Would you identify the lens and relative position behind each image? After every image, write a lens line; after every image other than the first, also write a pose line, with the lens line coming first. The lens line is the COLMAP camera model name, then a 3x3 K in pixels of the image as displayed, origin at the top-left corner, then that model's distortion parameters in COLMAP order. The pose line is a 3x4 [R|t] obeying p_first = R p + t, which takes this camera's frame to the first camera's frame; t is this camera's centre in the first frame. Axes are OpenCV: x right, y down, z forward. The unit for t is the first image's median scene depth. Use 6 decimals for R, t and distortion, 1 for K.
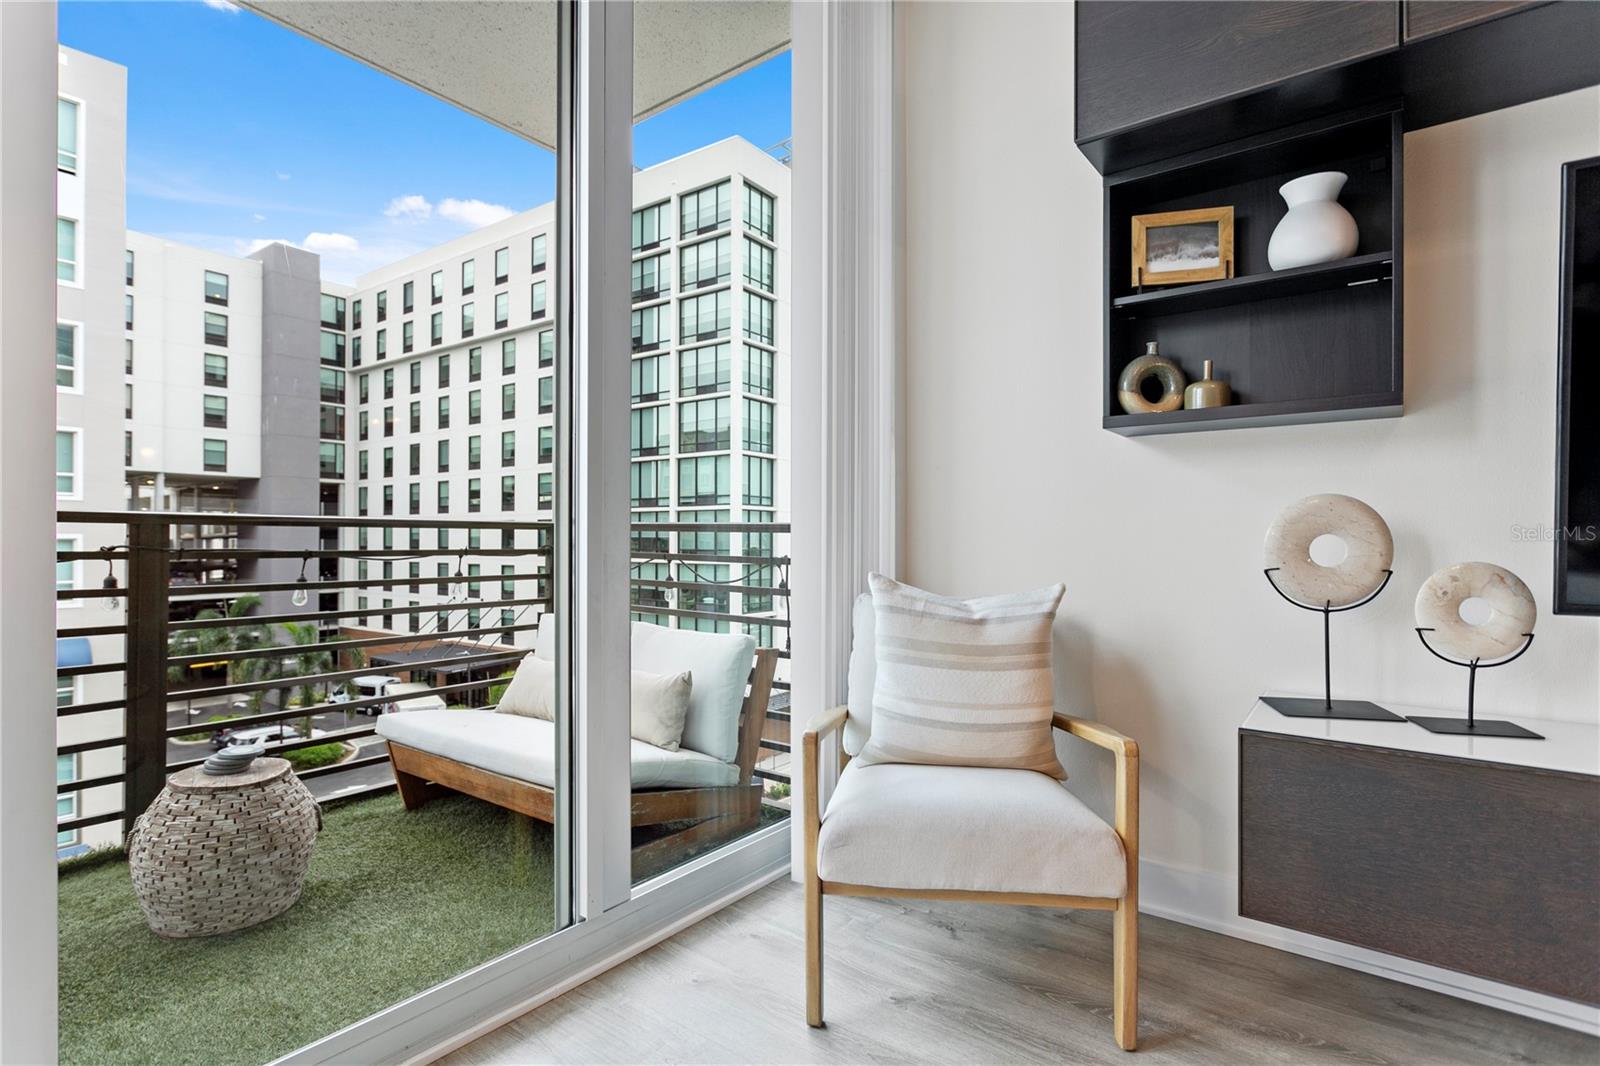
lens RADIAL K [[783.2, 0, 782.9], [0, 783.2, 537.3], [0, 0, 1]] dist [-0.003250, 0.000460]
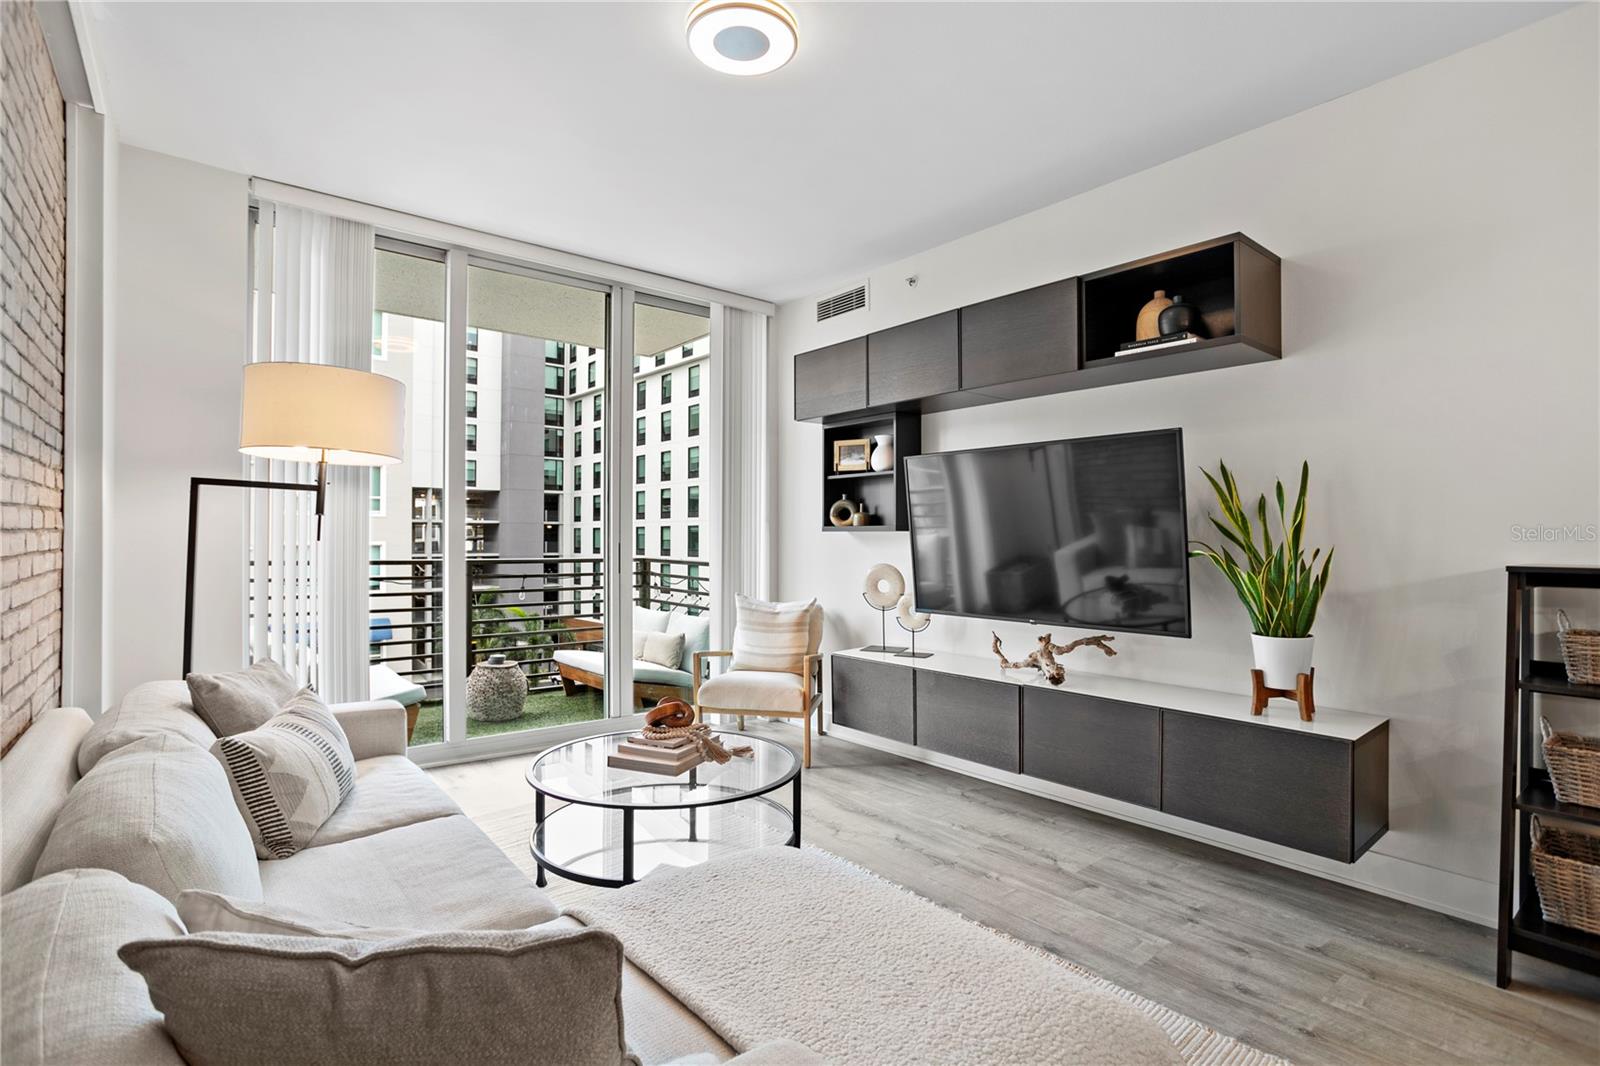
lens RADIAL K [[769.6, 0, 778.7], [0, 769.6, 532.7], [0, 0, 1]] dist [-0.060035, 0.035923]
pose [[0.971675, -0.003941, -0.236290, 0.082379], [0.002499, 0.999976, -0.006402, -0.011992], [0.236310, 0.005630, 0.971661, -0.127525]]
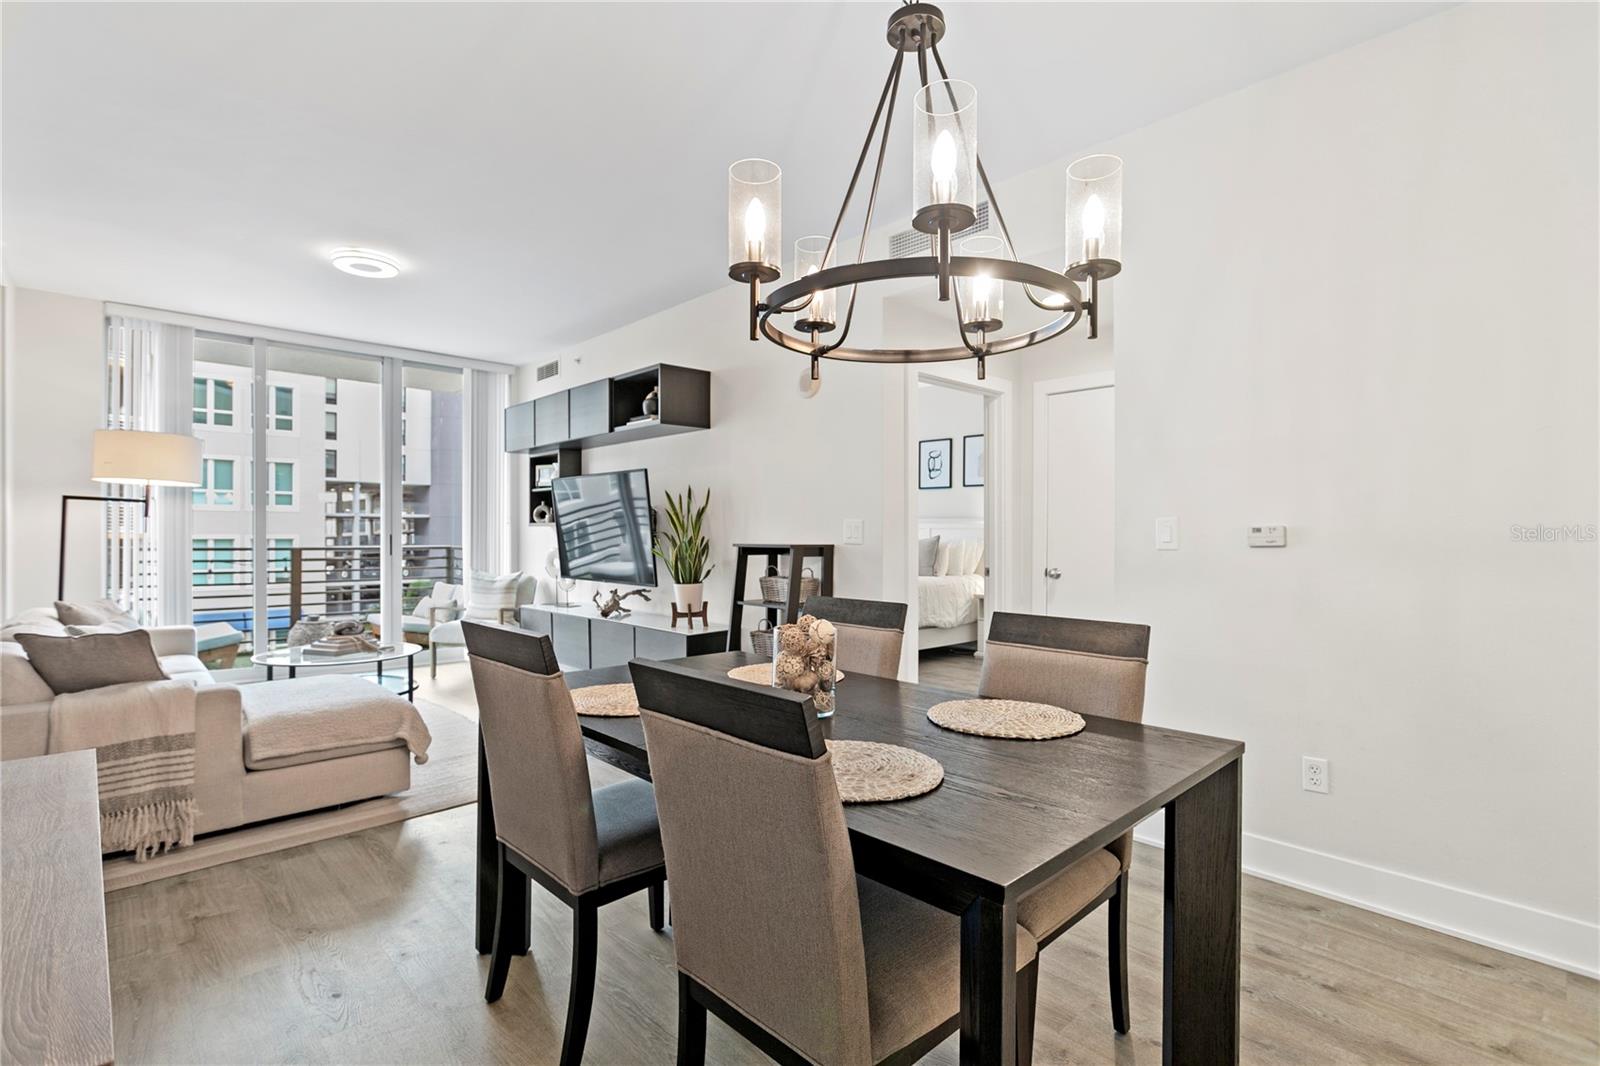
lens RADIAL K [[755.3, 0, 774.6], [0, 755.3, 535.6], [0, 0, 1]] dist [-0.009334, -0.000113]
pose [[0.985093, -0.001655, -0.172013, 0.206072], [0.002651, 0.999981, 0.005562, -0.011403], [0.172000, -0.005935, 0.985079, -0.212300]]
